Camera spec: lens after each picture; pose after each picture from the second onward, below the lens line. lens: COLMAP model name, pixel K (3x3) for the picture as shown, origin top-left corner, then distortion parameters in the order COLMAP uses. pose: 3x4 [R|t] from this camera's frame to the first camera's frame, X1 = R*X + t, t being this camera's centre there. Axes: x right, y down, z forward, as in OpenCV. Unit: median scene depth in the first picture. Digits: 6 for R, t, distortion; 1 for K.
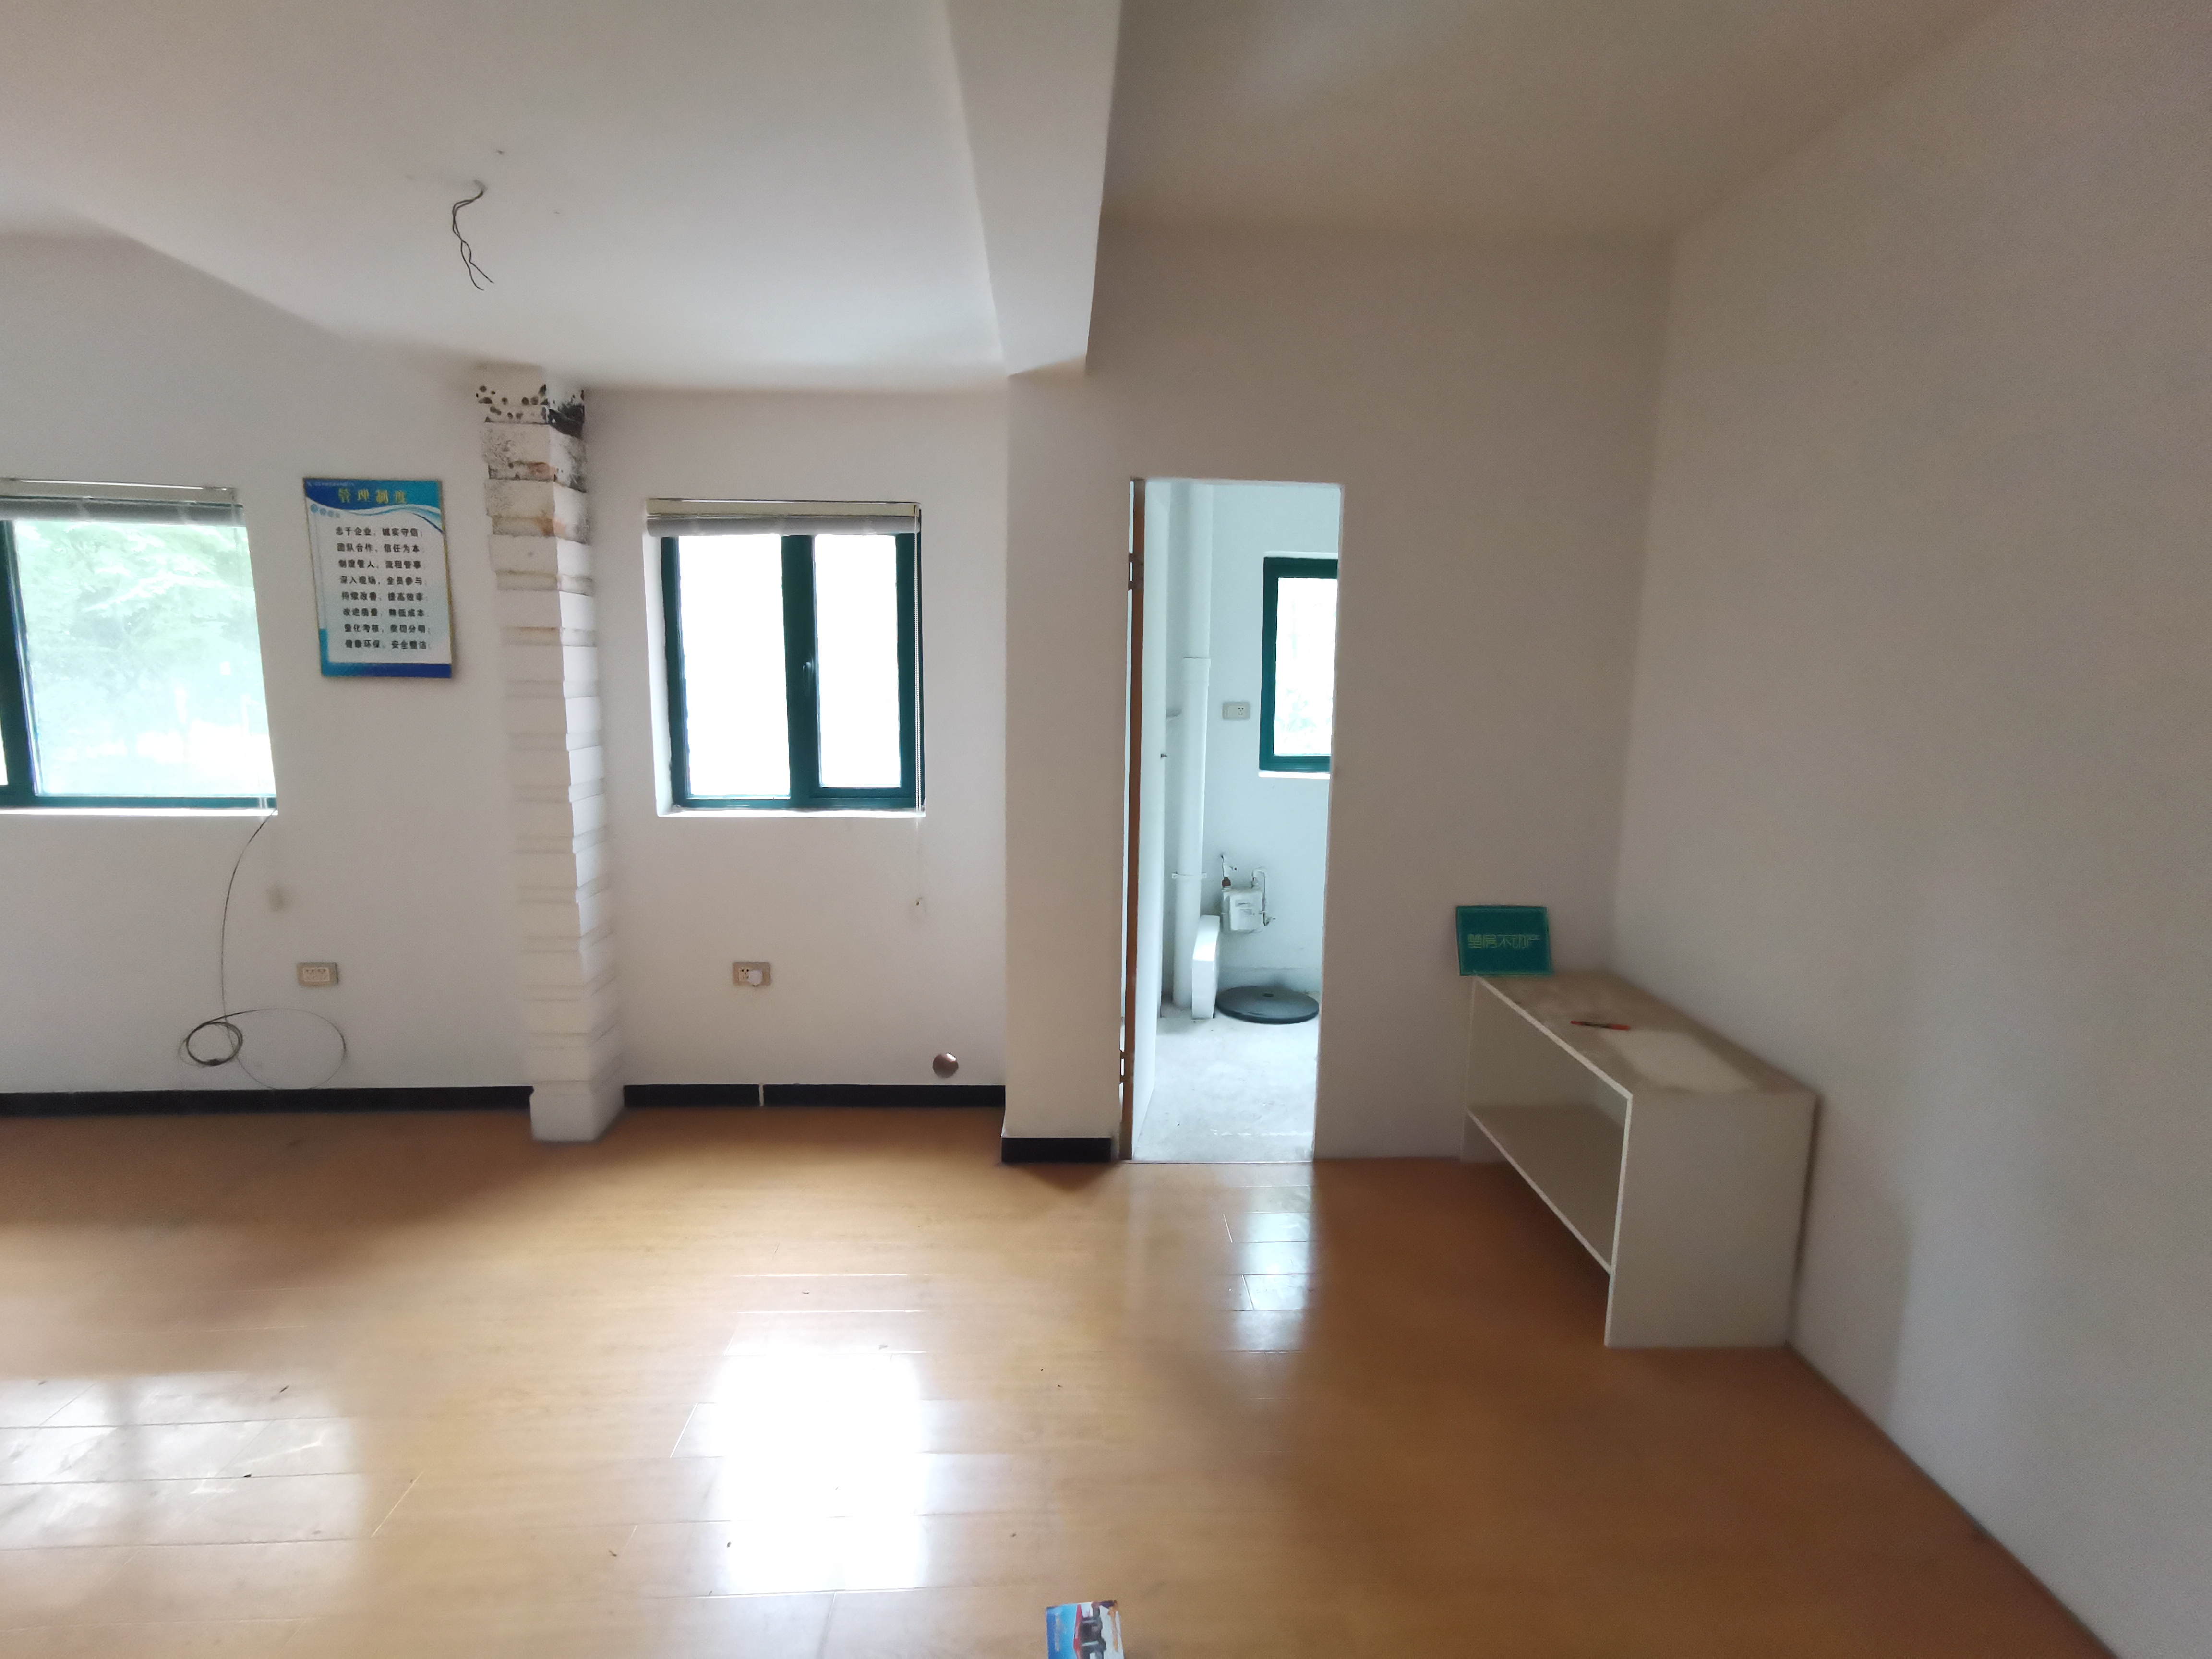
lens RADIAL K [[1043.2, 0, 1112.8], [0, 1043.2, 833.3], [0, 0, 1]] dist [0.006854, -0.000972]
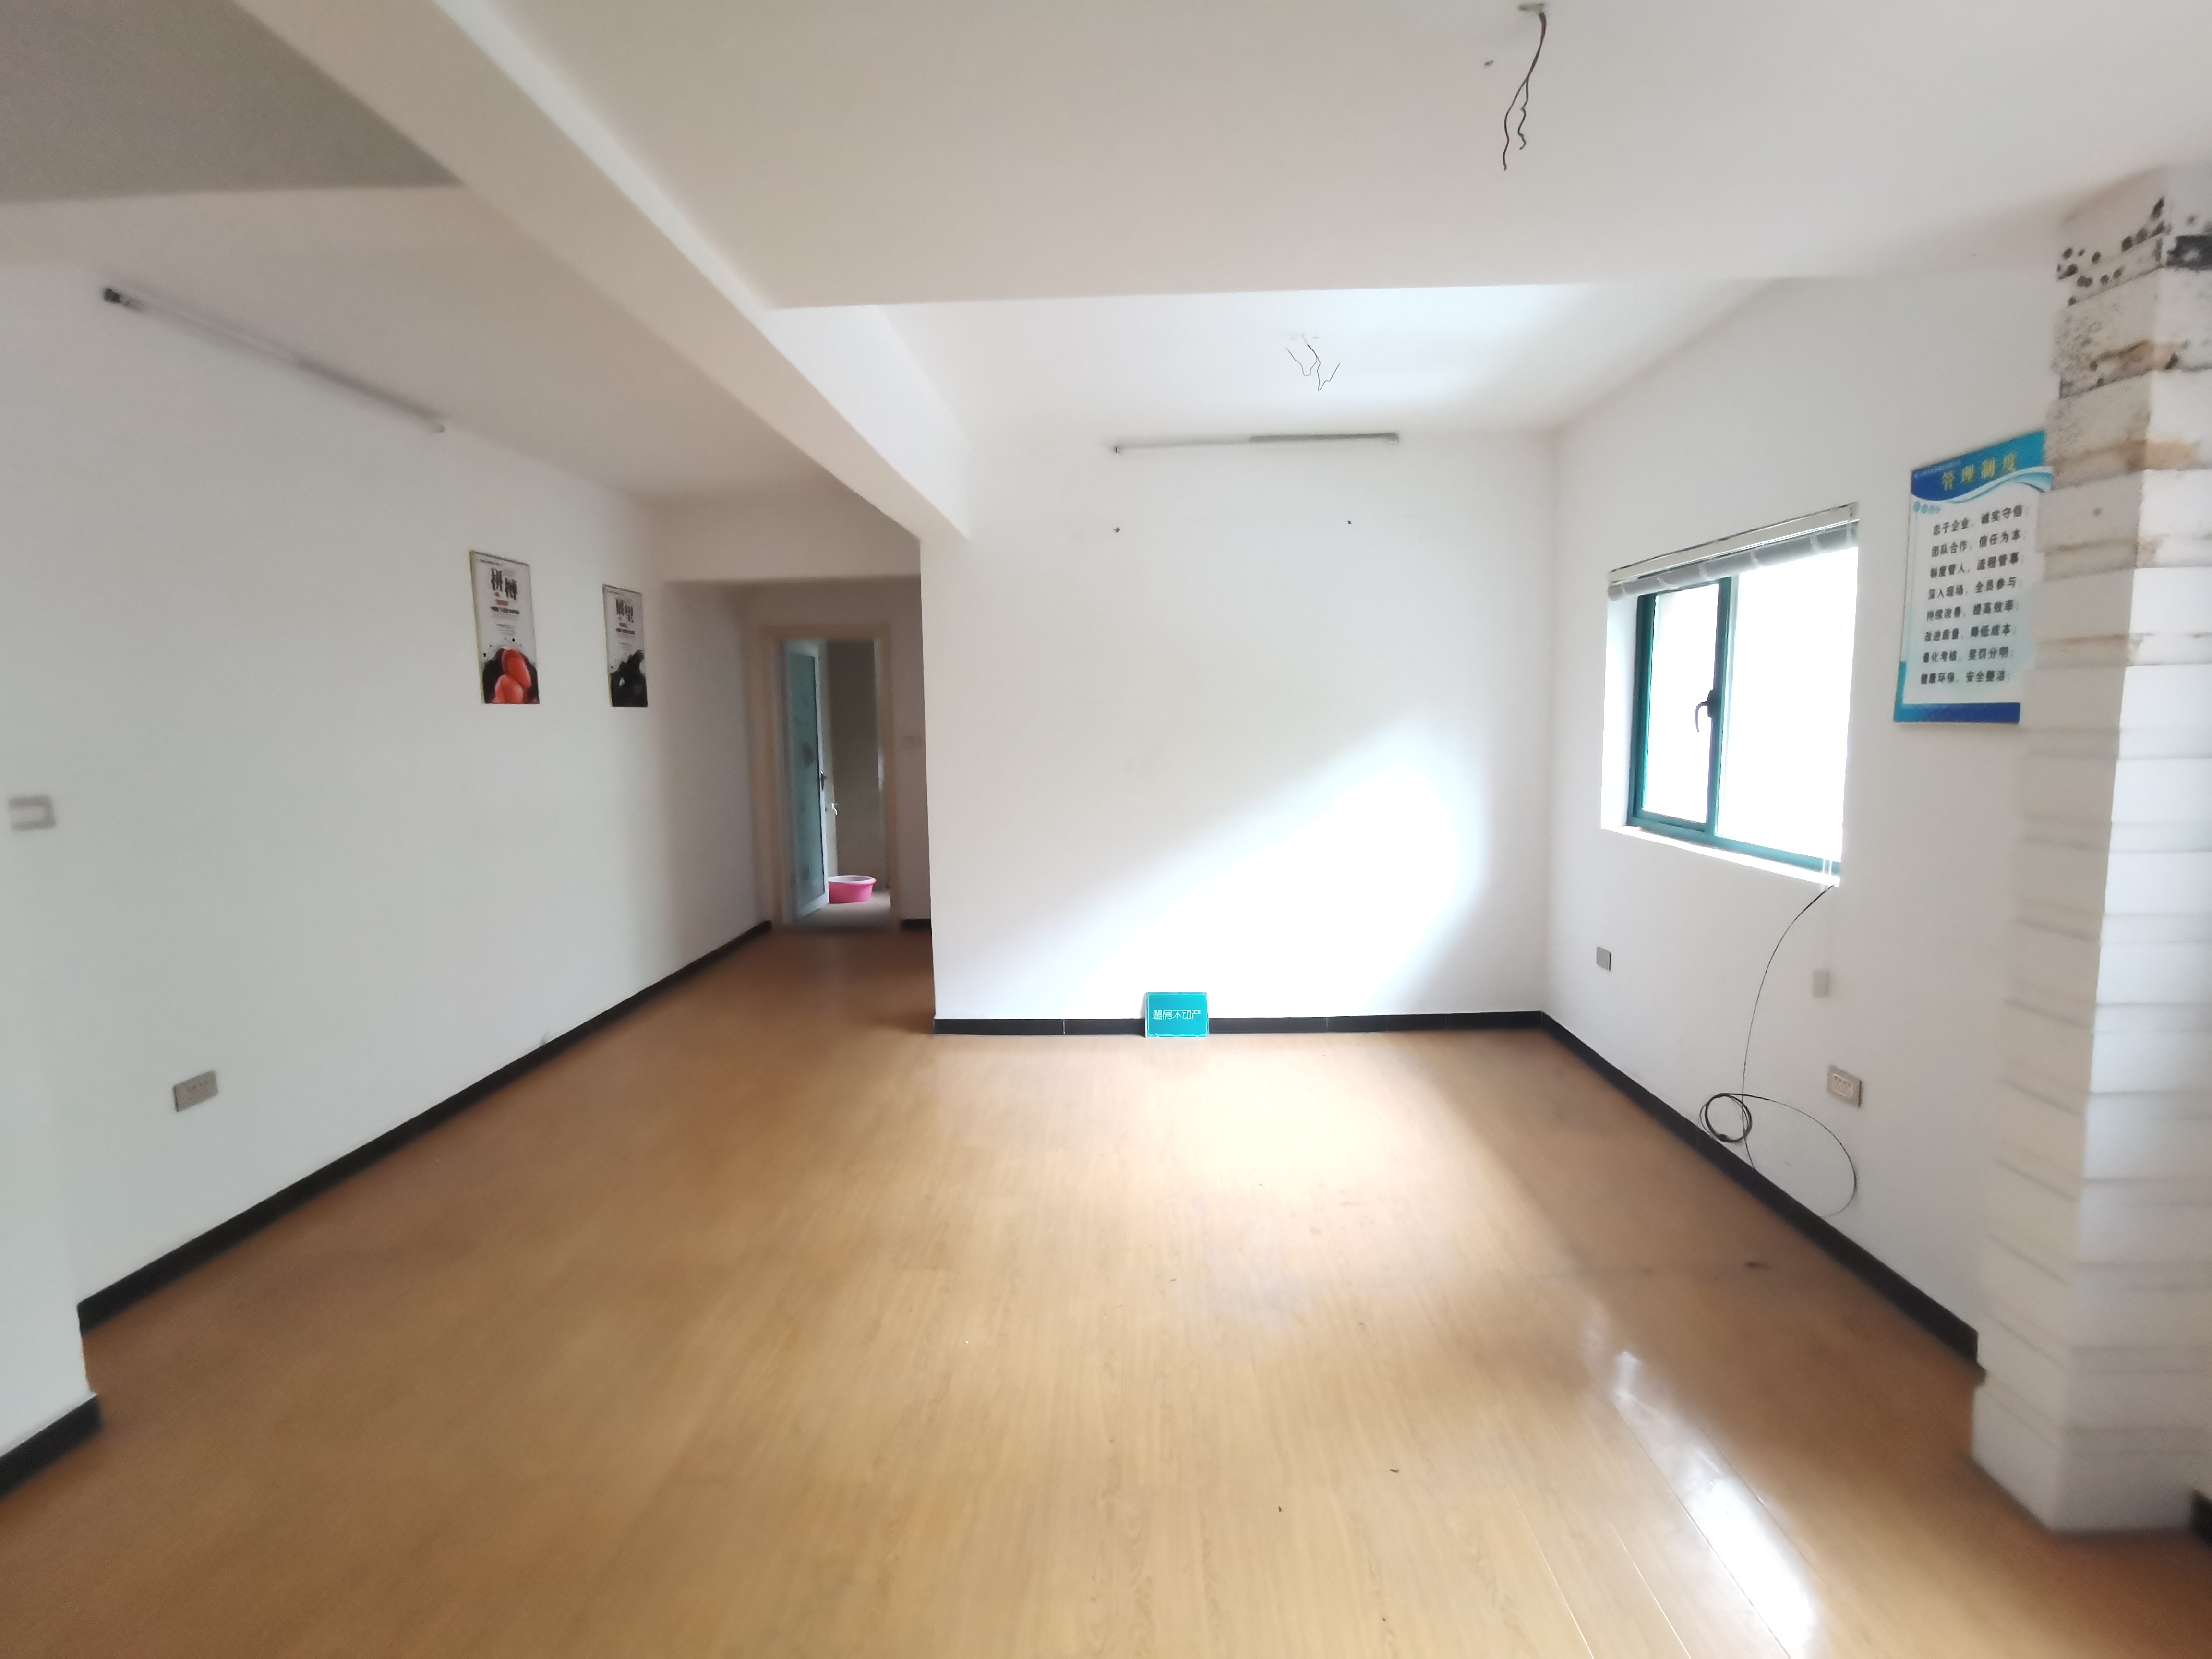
lens RADIAL K [[1043.2, 0, 1115.8], [0, 1043.2, 825.6], [0, 0, 1]] dist [0.006854, -0.000972]
pose [[-0.065536, 0.096499, -0.993173, 0.069683], [-0.144917, 0.983840, 0.105155, -0.072555], [0.987271, 0.150819, -0.050493, 0.484386]]
